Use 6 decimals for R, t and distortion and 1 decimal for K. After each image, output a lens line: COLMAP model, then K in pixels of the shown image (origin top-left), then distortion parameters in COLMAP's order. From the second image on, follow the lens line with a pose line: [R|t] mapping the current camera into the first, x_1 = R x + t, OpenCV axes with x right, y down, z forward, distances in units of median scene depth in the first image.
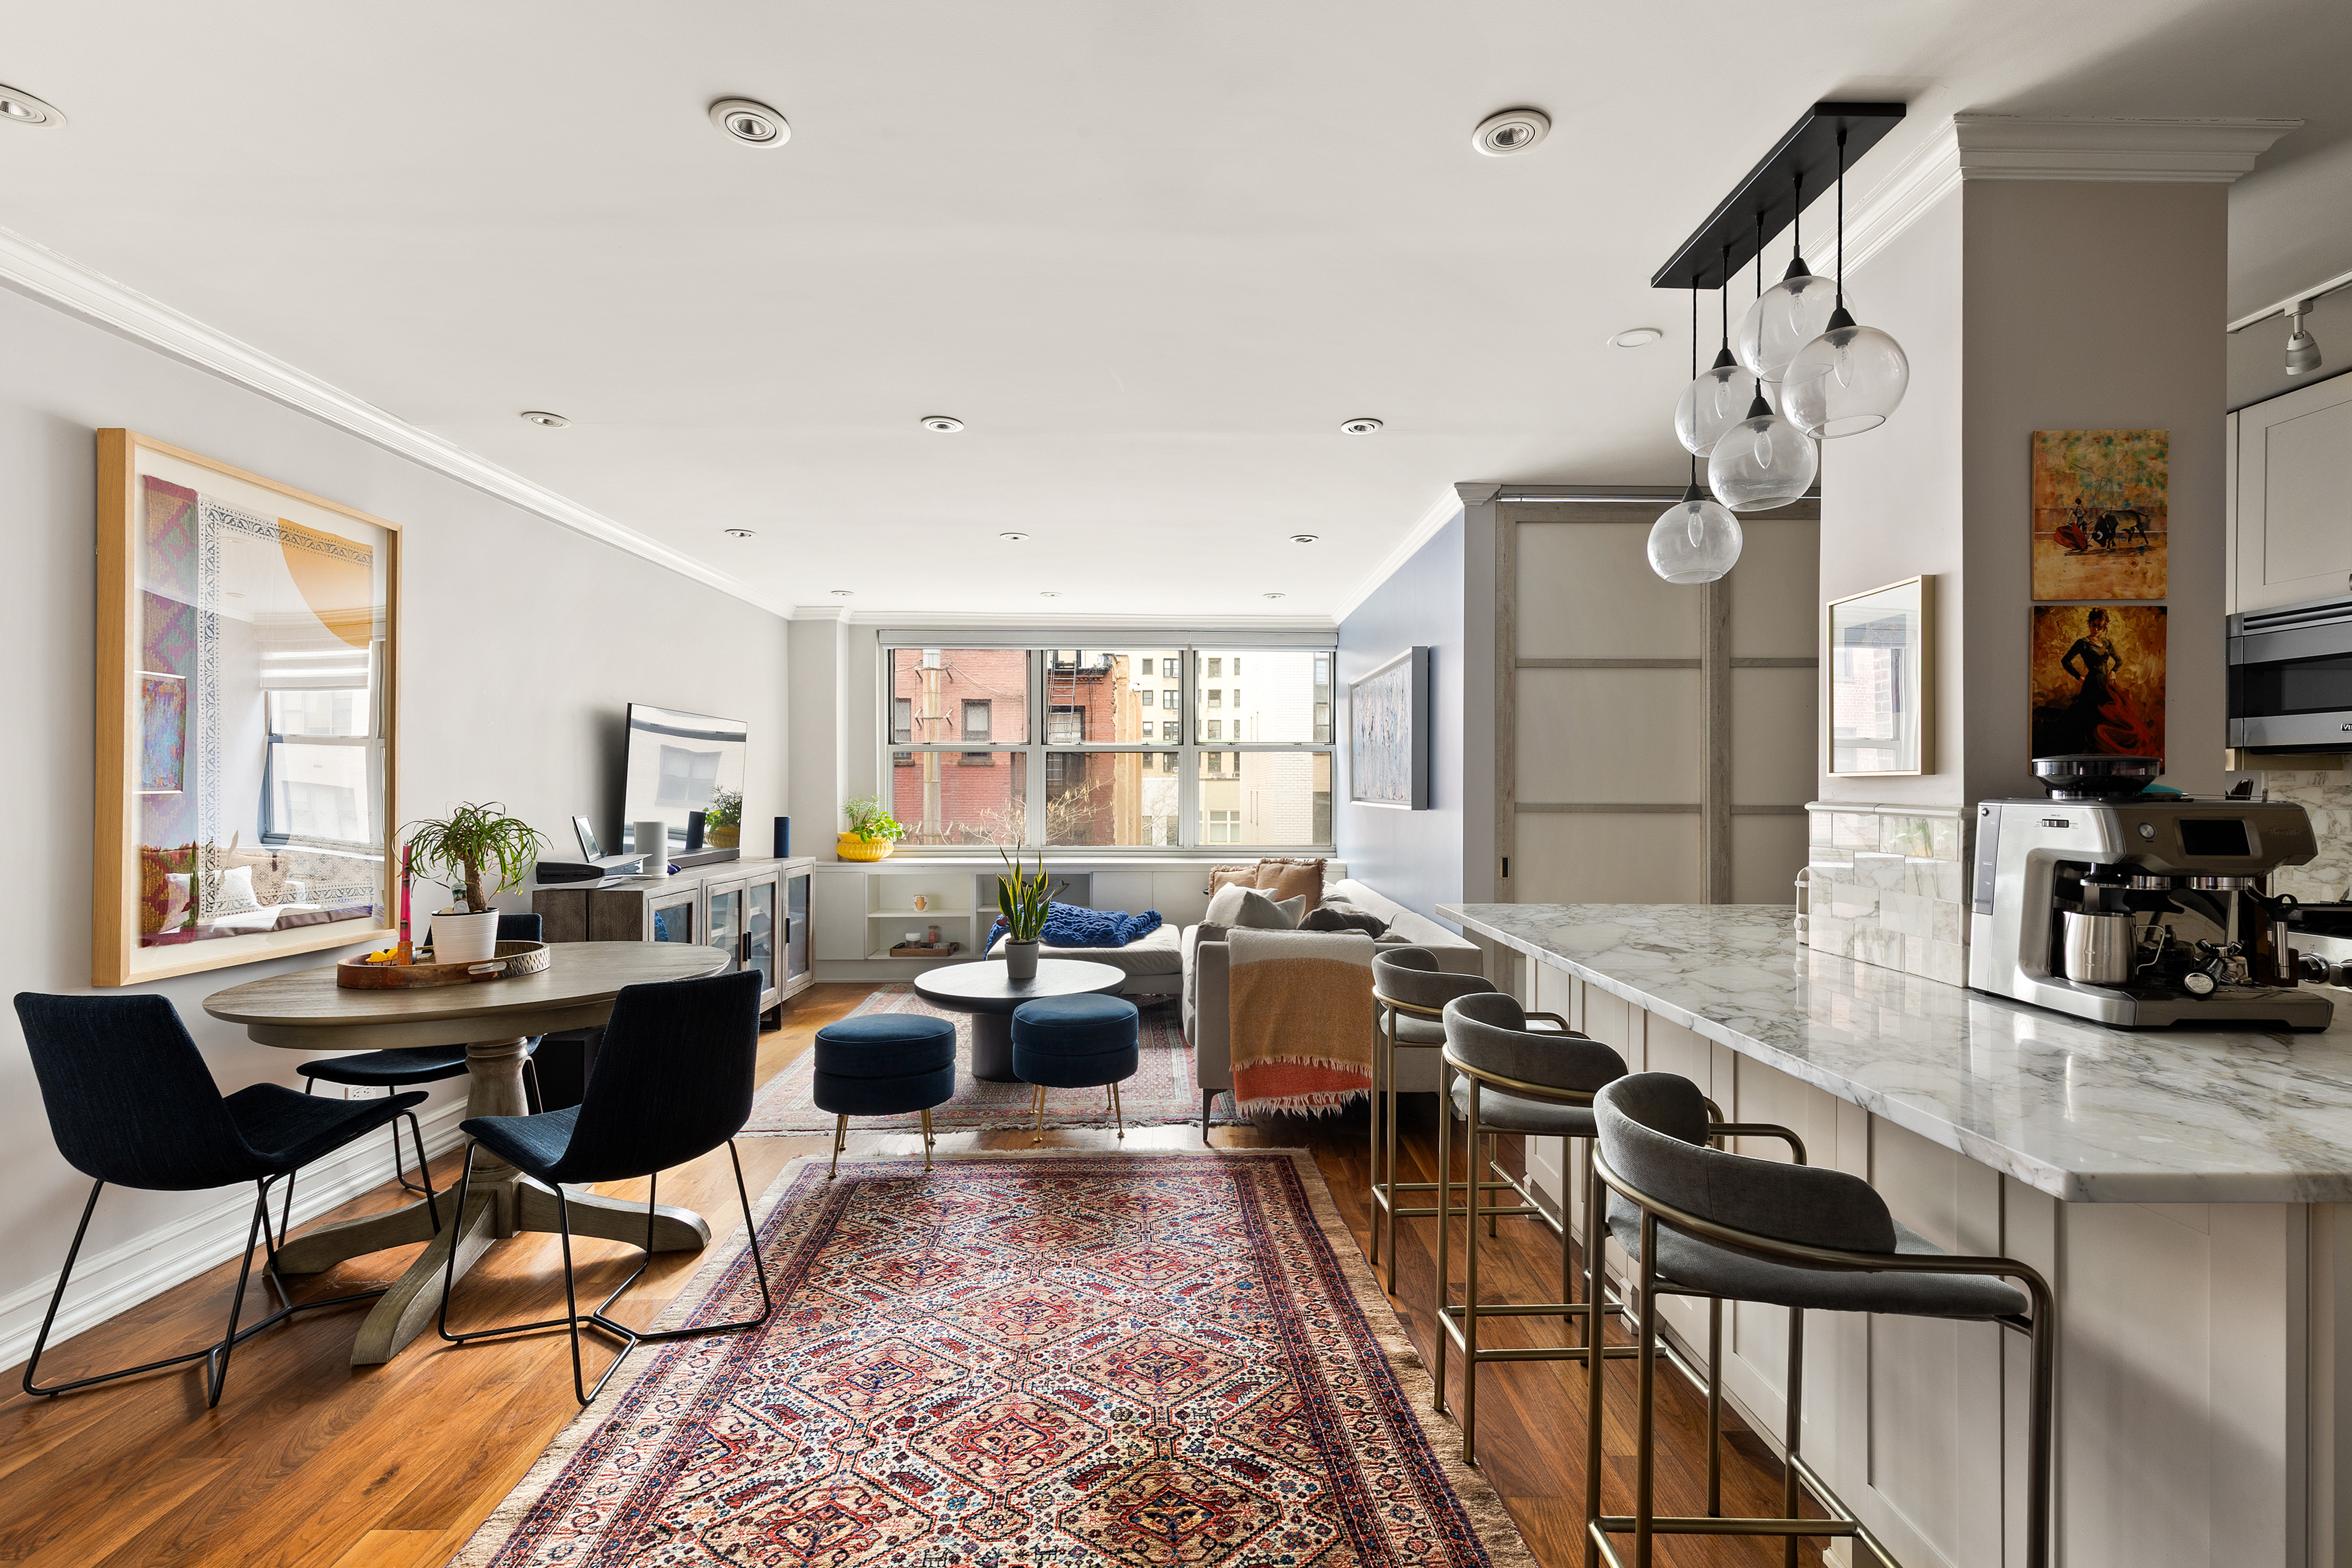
lens RADIAL K [[1066.9, 0, 1171.9], [0, 1066.9, 792.8], [0, 0, 1]] dist [0.002234, 0.000481]
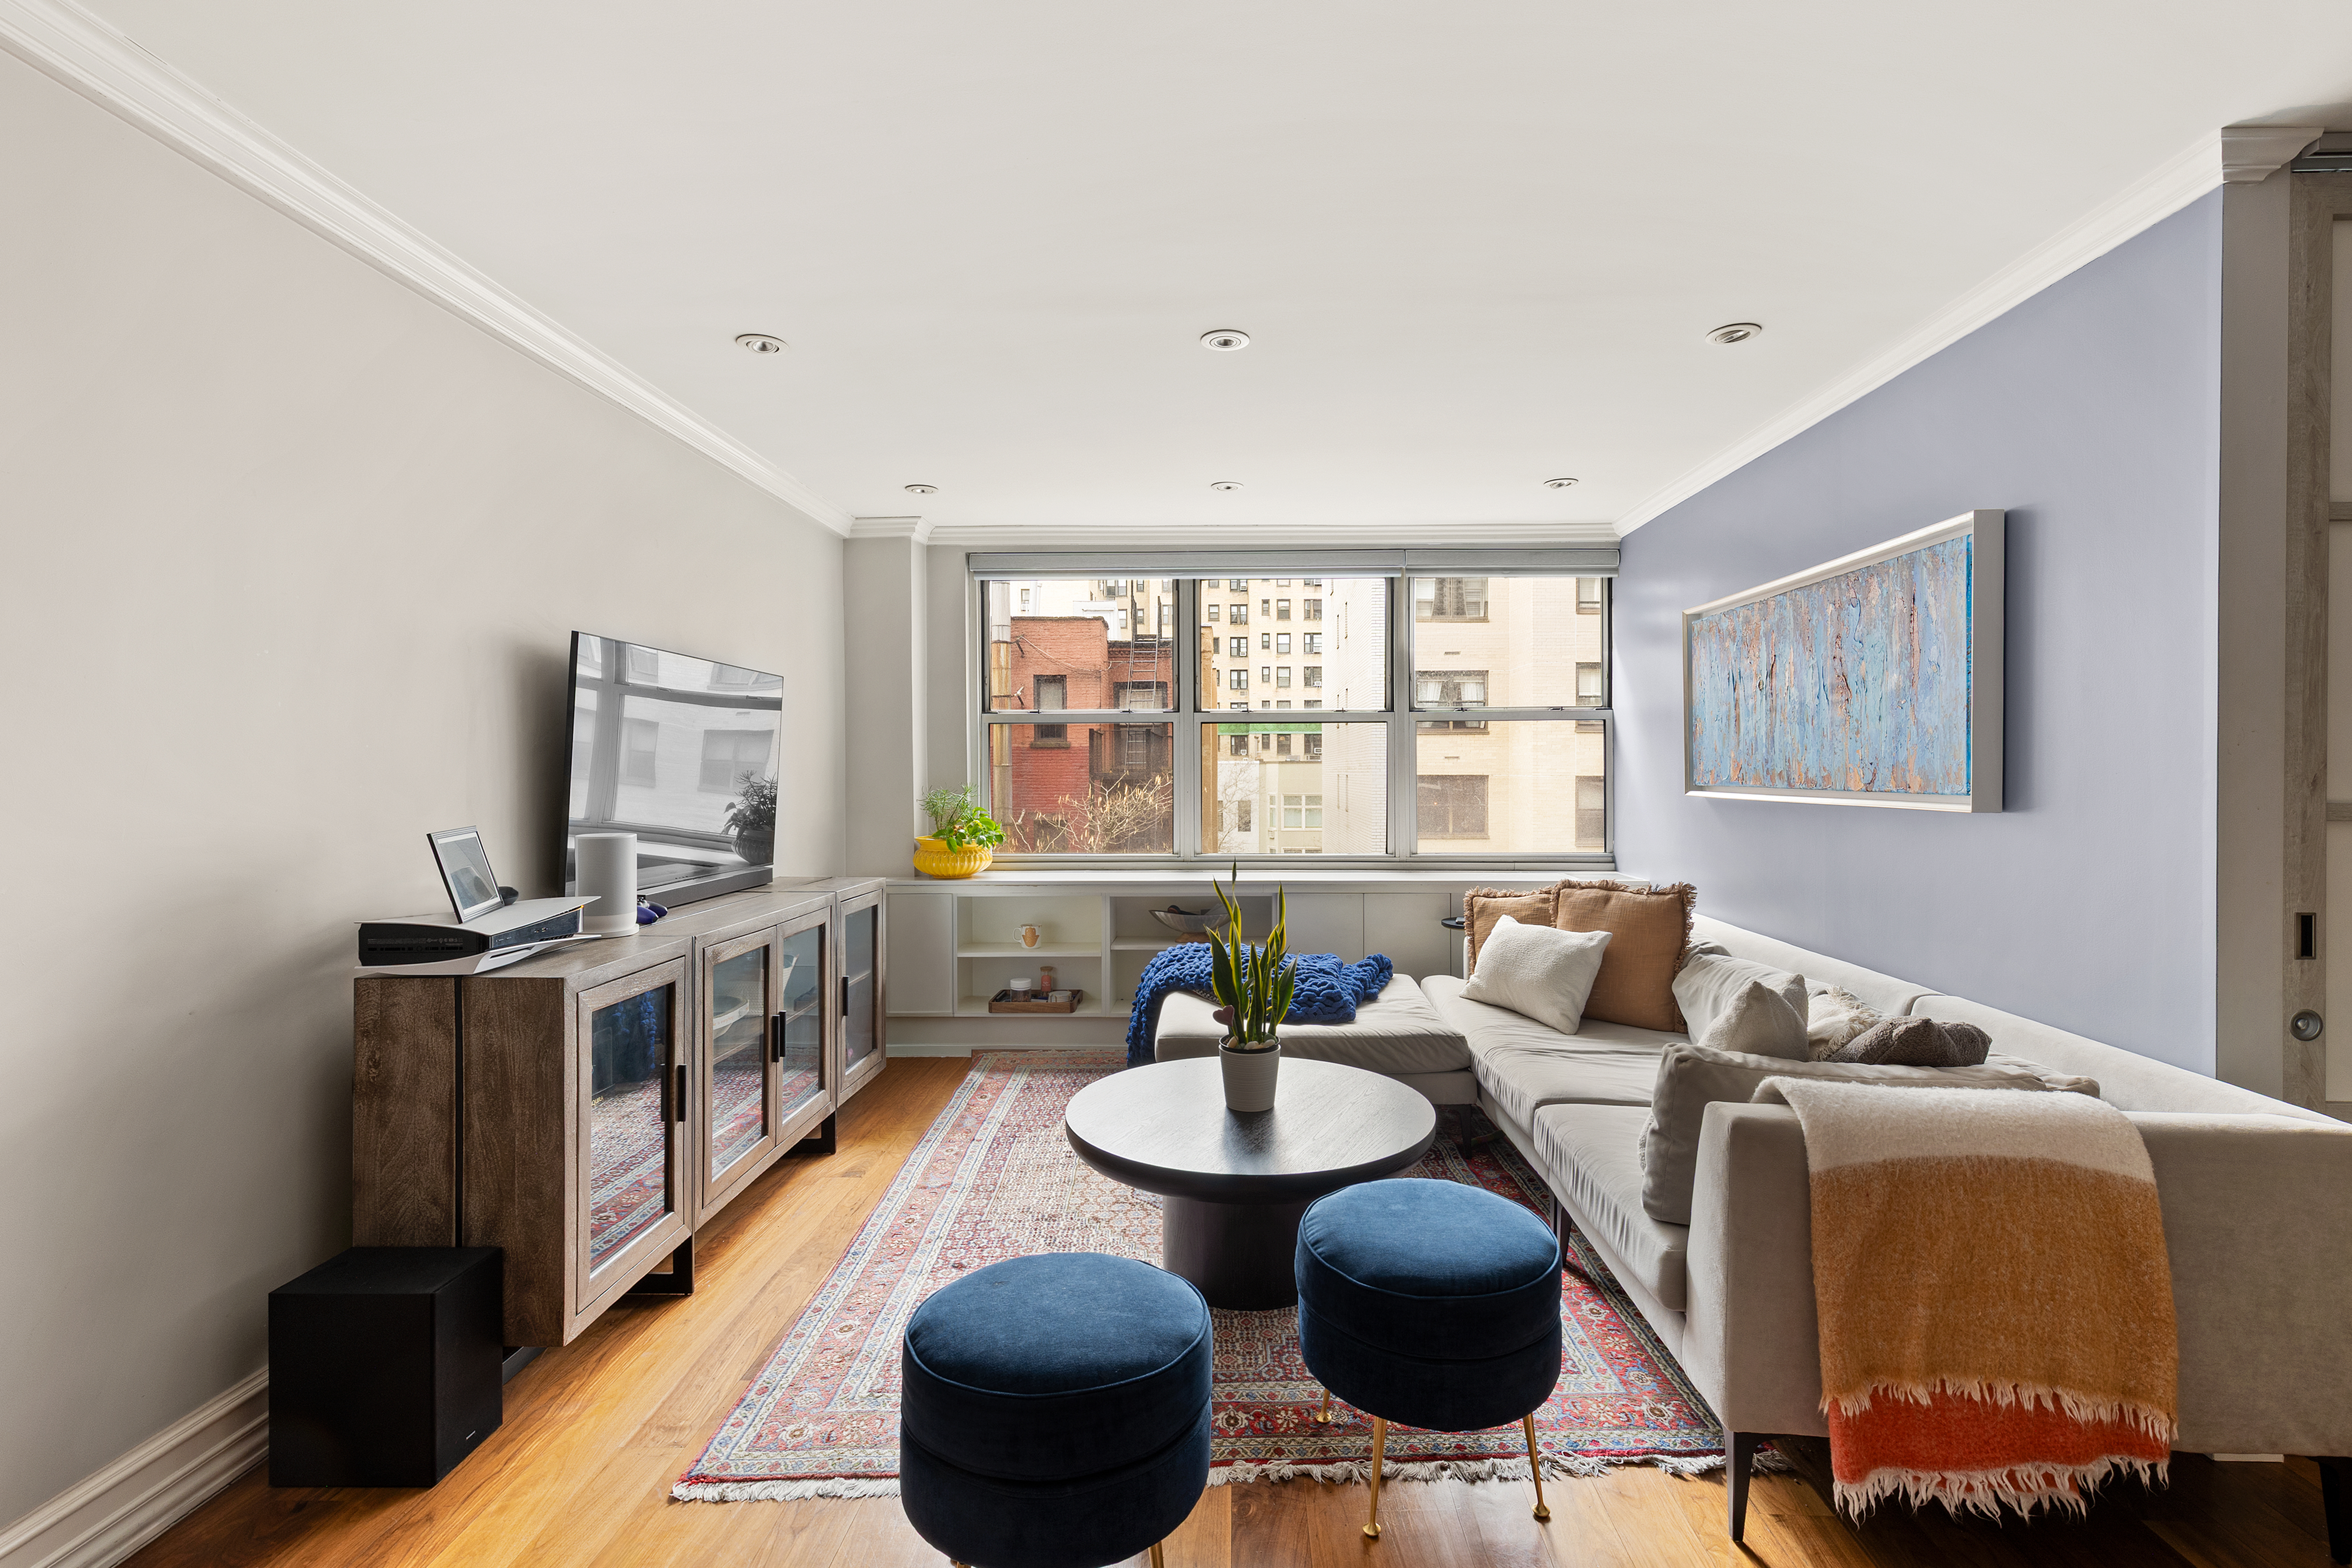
lens RADIAL K [[1066.9, 0, 1182.2], [0, 1066.9, 785.3], [0, 0, 1]] dist [0.002234, 0.000481]
pose [[0.999078, -0.003776, -0.042766, -0.137965], [0.004146, 0.999955, 0.008559, -0.003311], [0.042732, -0.008728, 0.999048, 0.393039]]
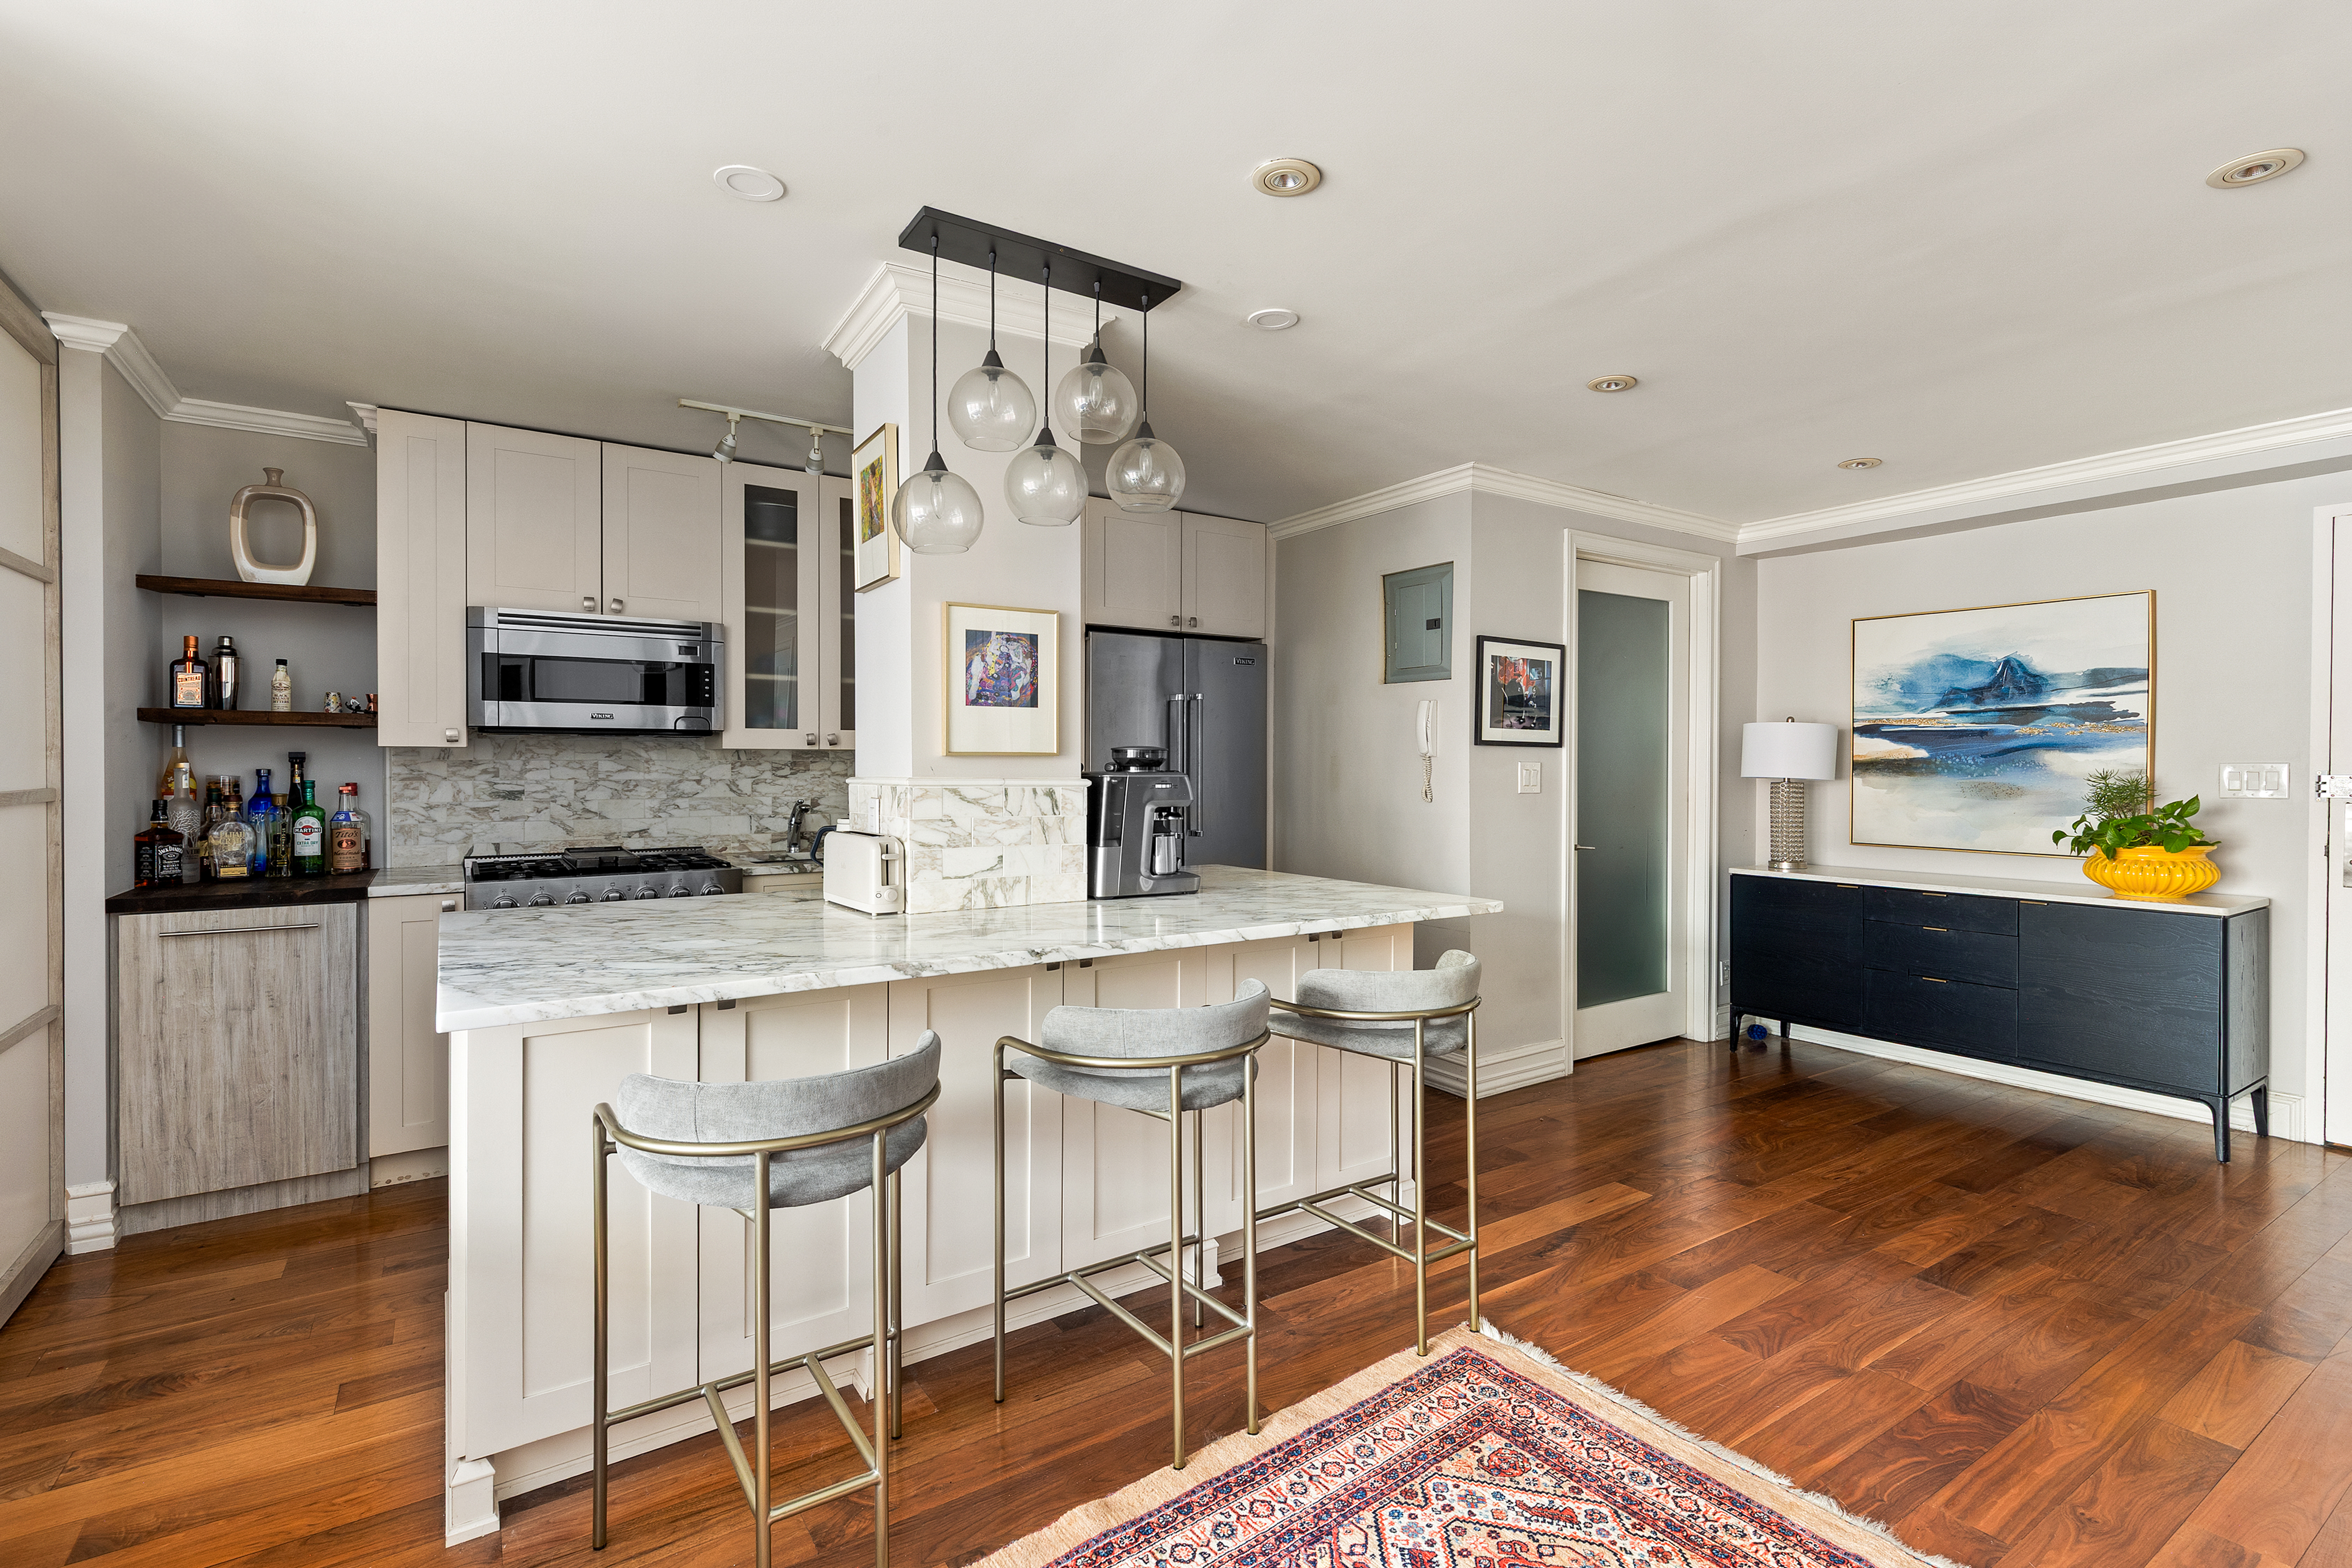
lens RADIAL K [[1066.9, 0, 1163.2], [0, 1066.9, 768.6], [0, 0, 1]] dist [0.002234, 0.000481]
pose [[-0.543519, -0.002997, 0.839392, -0.410689], [-0.003150, 0.999994, 0.001530, -0.002532], [-0.839391, -0.001812, -0.543525, 1.272551]]
